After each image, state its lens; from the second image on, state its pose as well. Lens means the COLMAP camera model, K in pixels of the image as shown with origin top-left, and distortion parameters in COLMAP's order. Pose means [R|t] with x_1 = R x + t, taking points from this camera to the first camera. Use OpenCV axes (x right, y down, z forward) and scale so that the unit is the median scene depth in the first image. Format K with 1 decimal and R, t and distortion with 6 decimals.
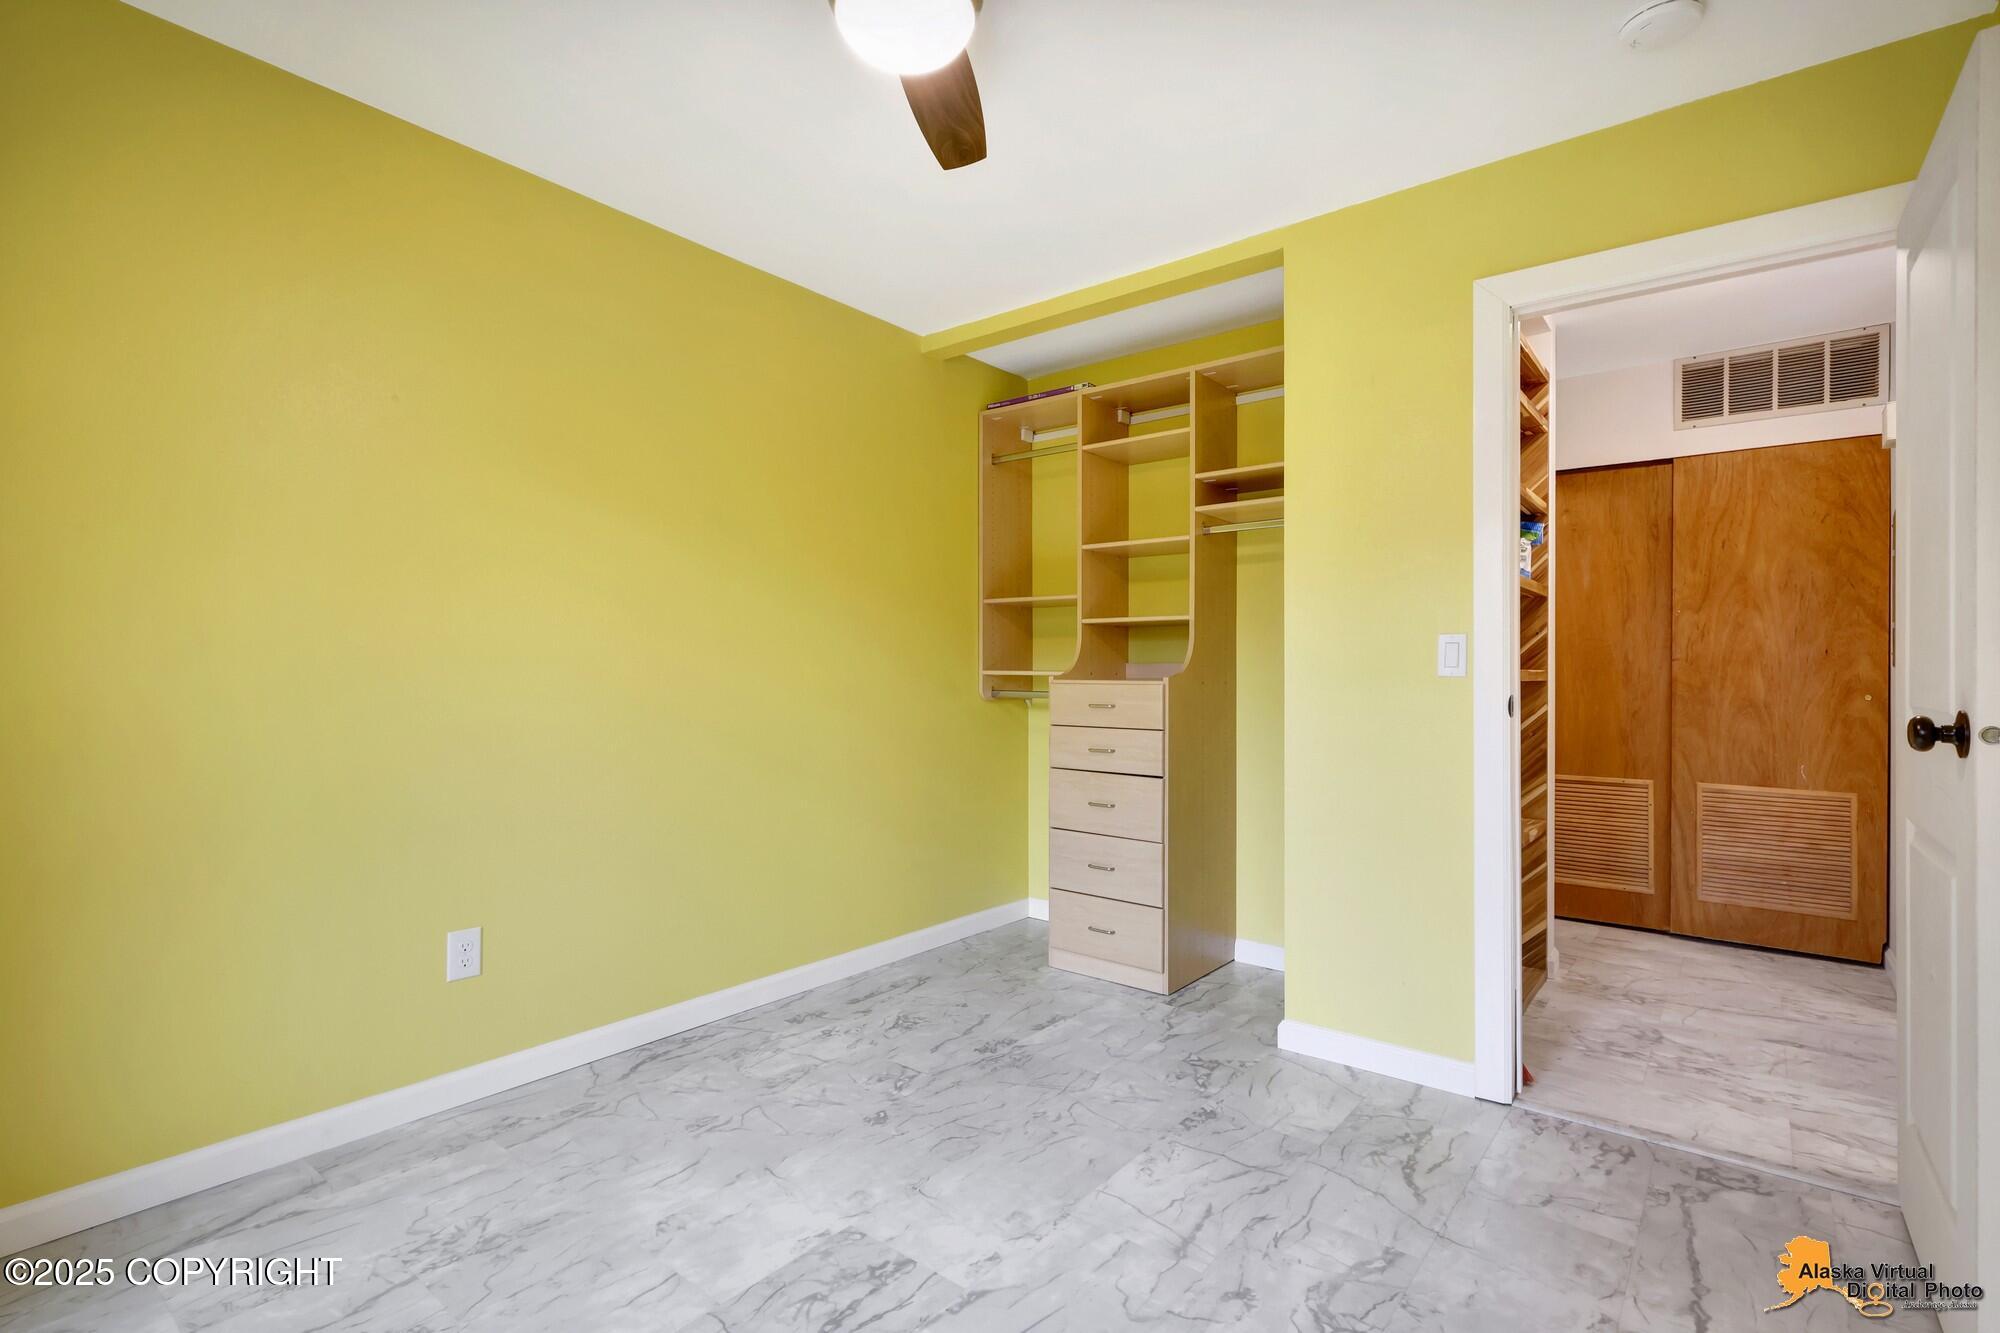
lens RADIAL K [[938.7, 0, 999.2], [0, 938.7, 669.5], [0, 0, 1]] dist [0.003945, -0.001651]
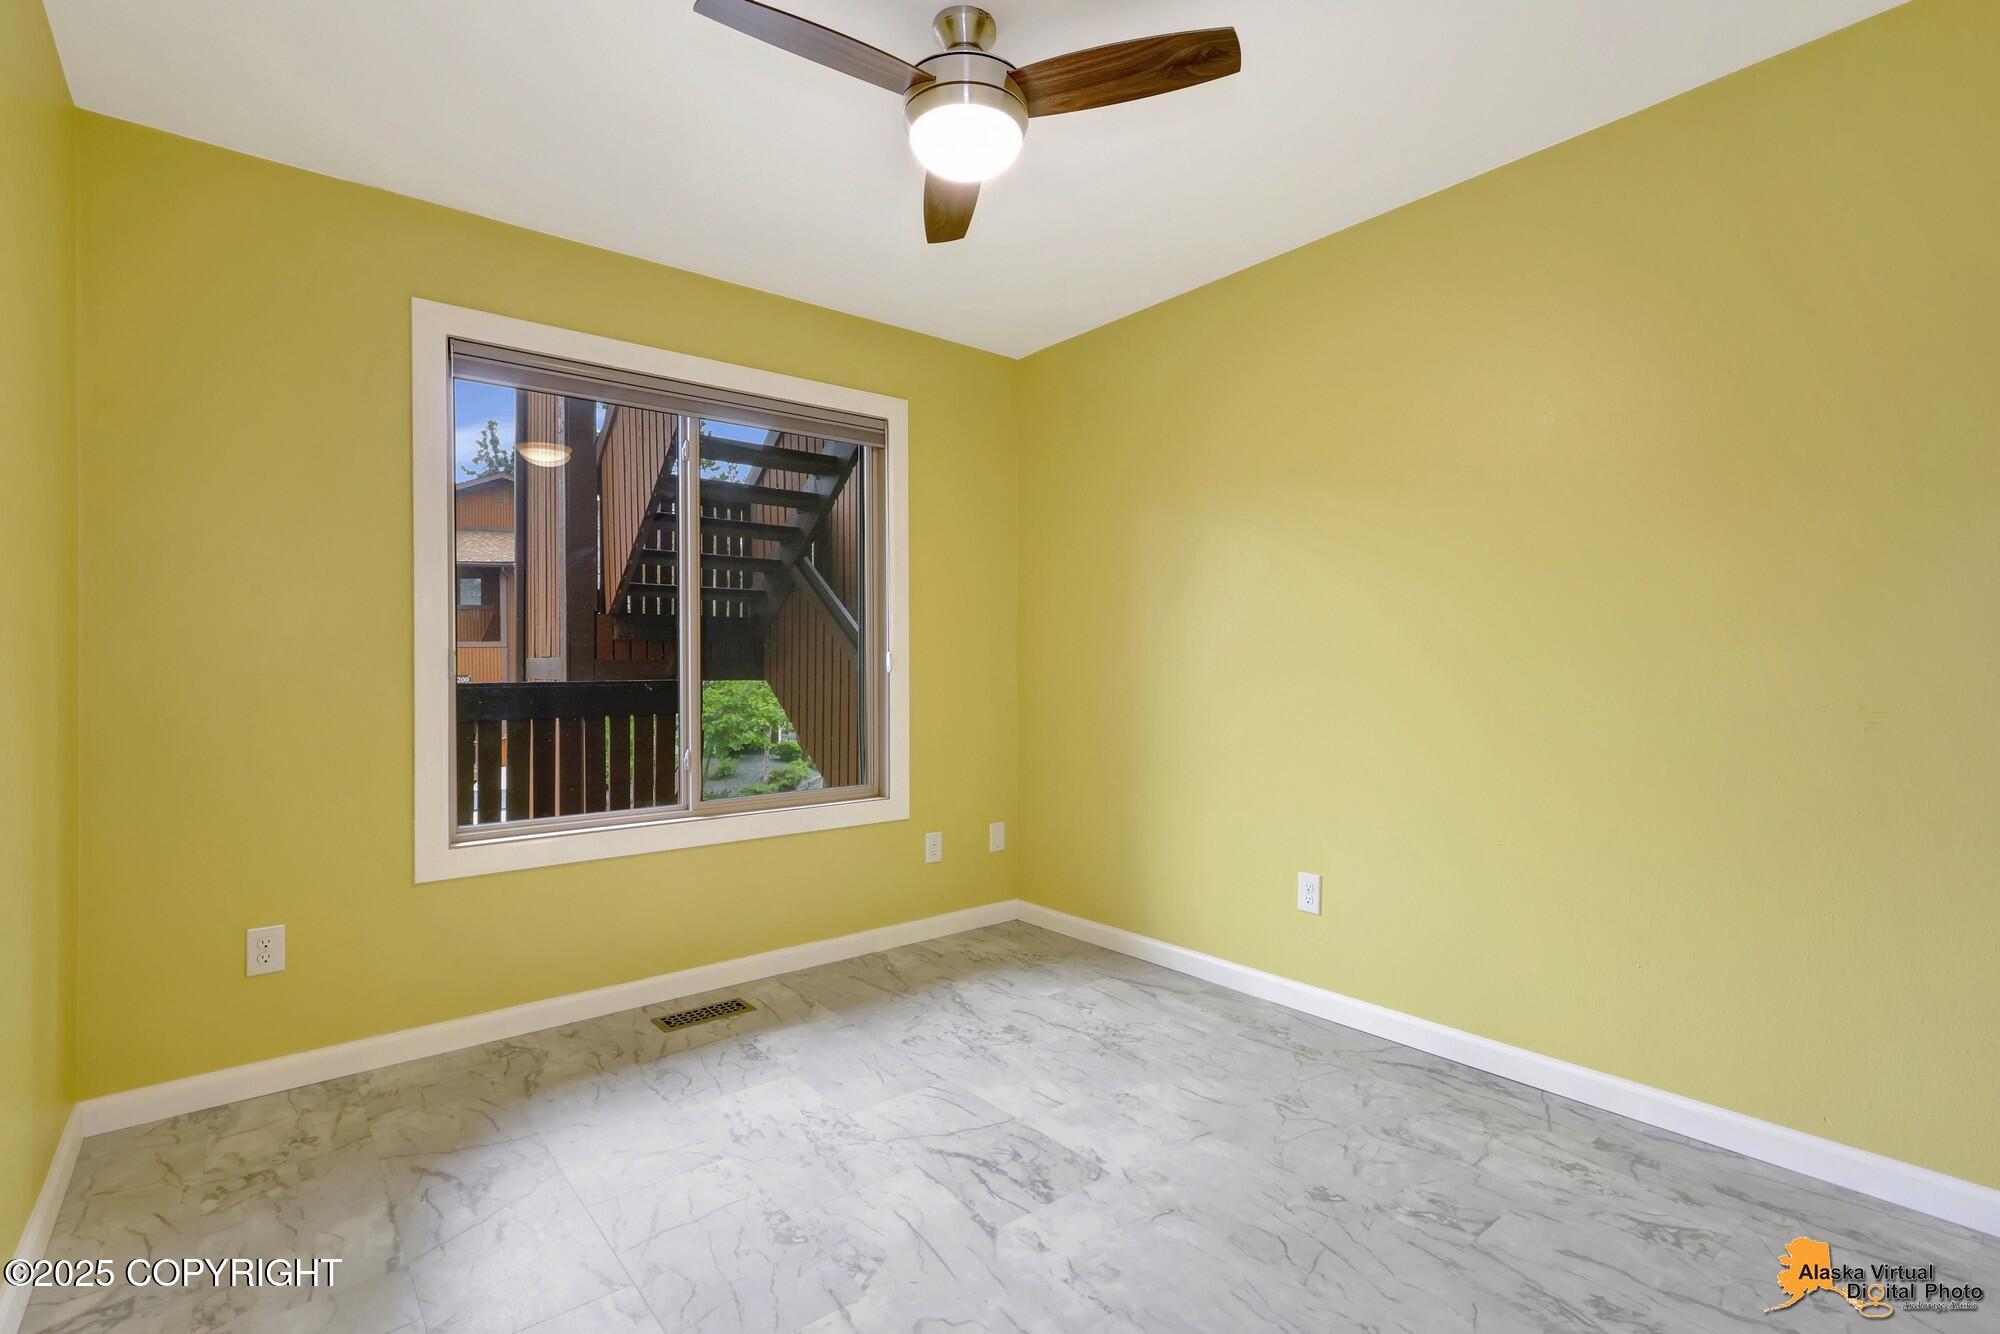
lens RADIAL K [[938.7, 0, 999.2], [0, 938.7, 670.0], [0, 0, 1]] dist [0.003945, -0.001651]
pose [[-0.220890, -0.000412, -0.975299, 0.723256], [0.009790, 0.999949, -0.002640, 0.007031], [0.975250, -0.010131, -0.220875, 0.867671]]
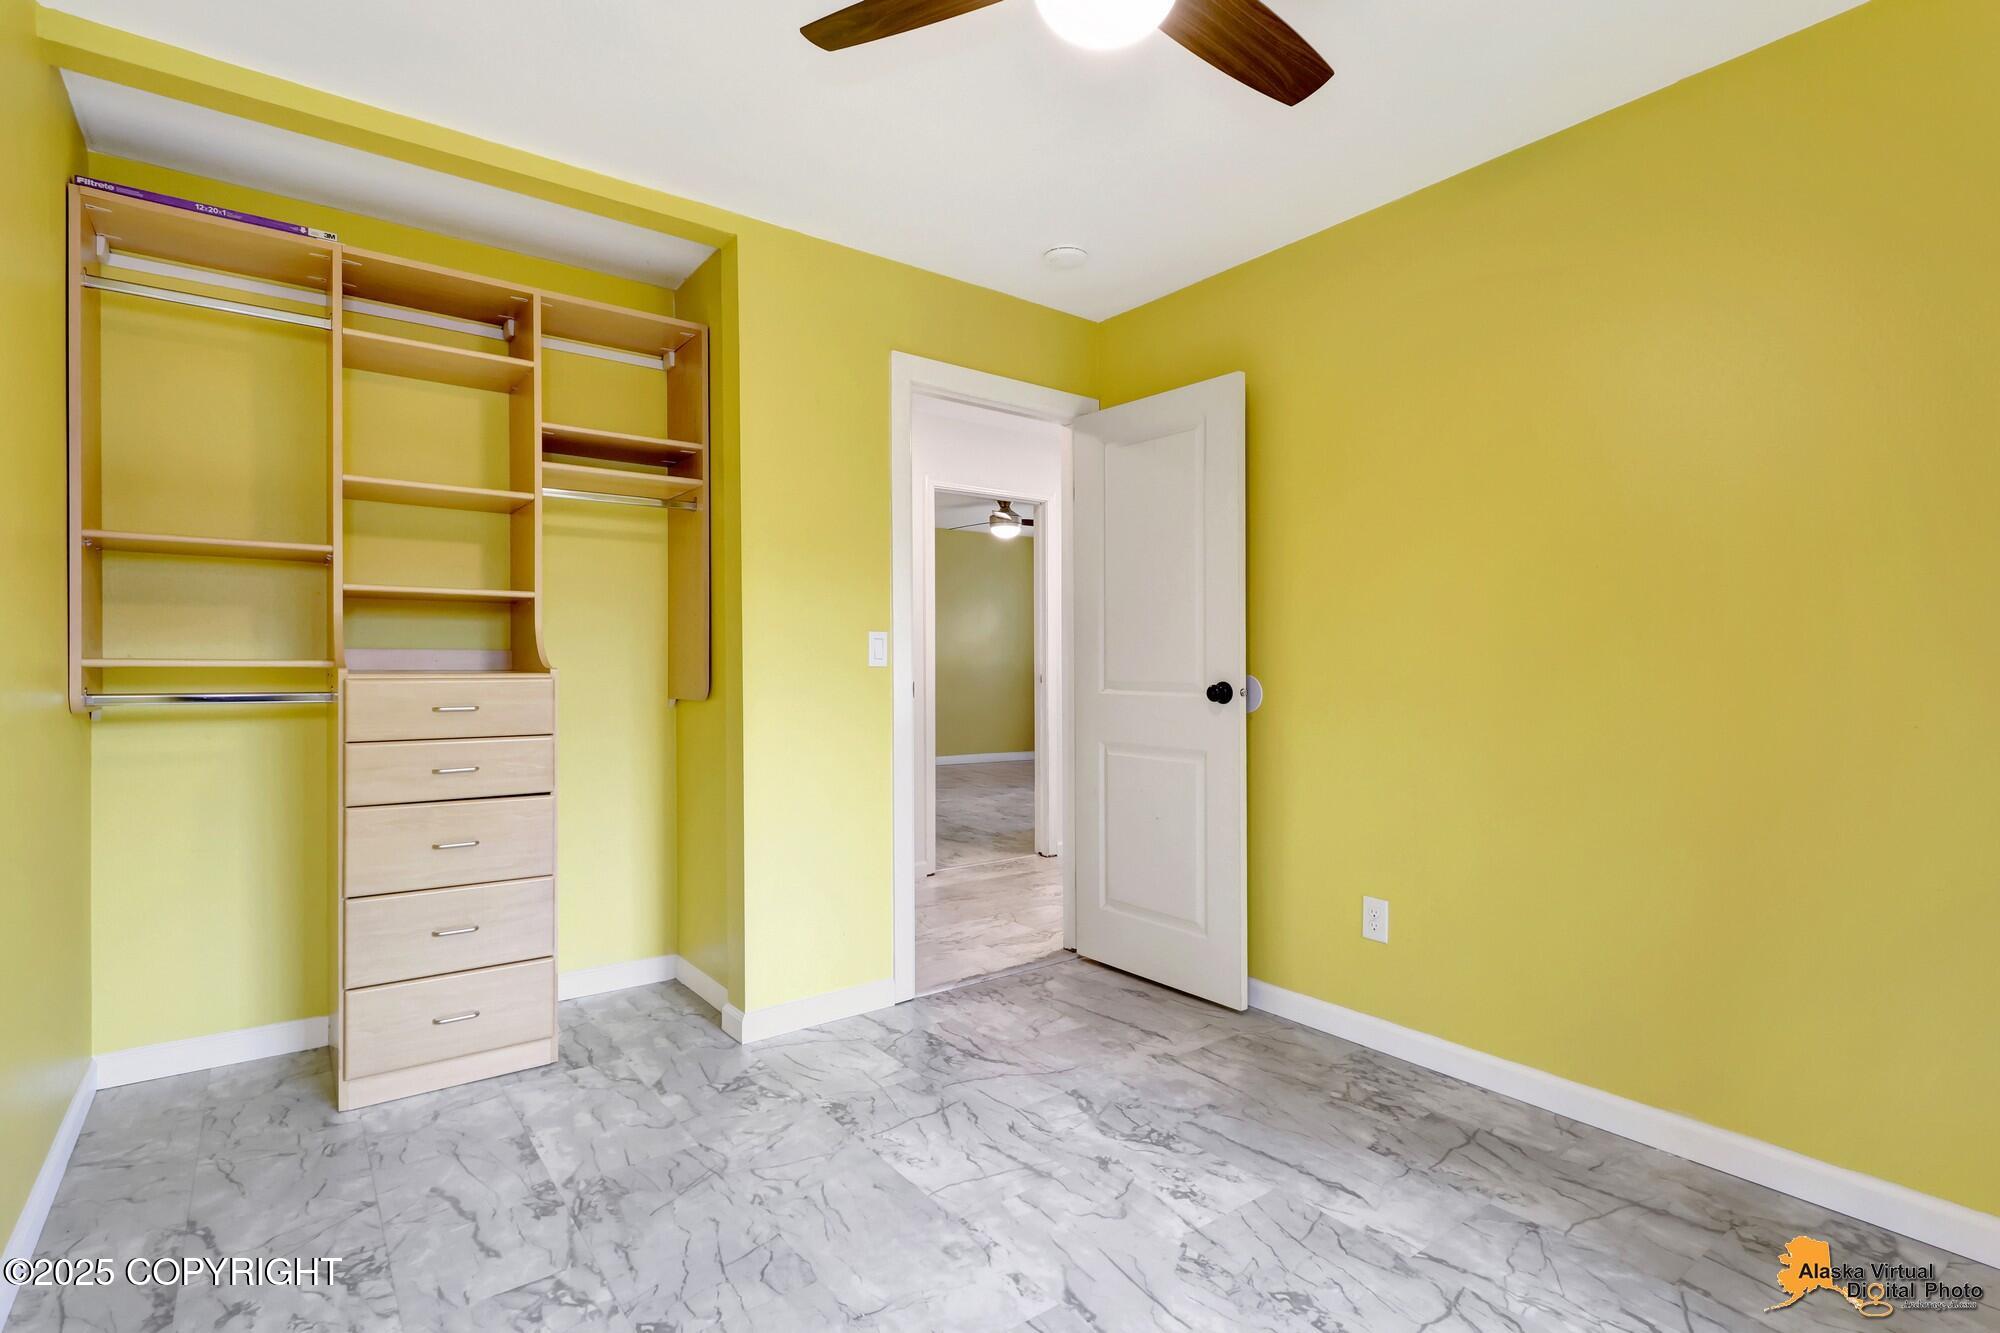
lens RADIAL K [[951.0, 0, 999.0], [0, 951.0, 645.7], [0, 0, 1]] dist [0.025481, -0.014126]
pose [[0.244141, 0.014463, 0.969632, -0.710107], [-0.006413, 0.999891, -0.013299, -0.004643], [-0.969718, -0.002972, 0.244207, 0.570883]]
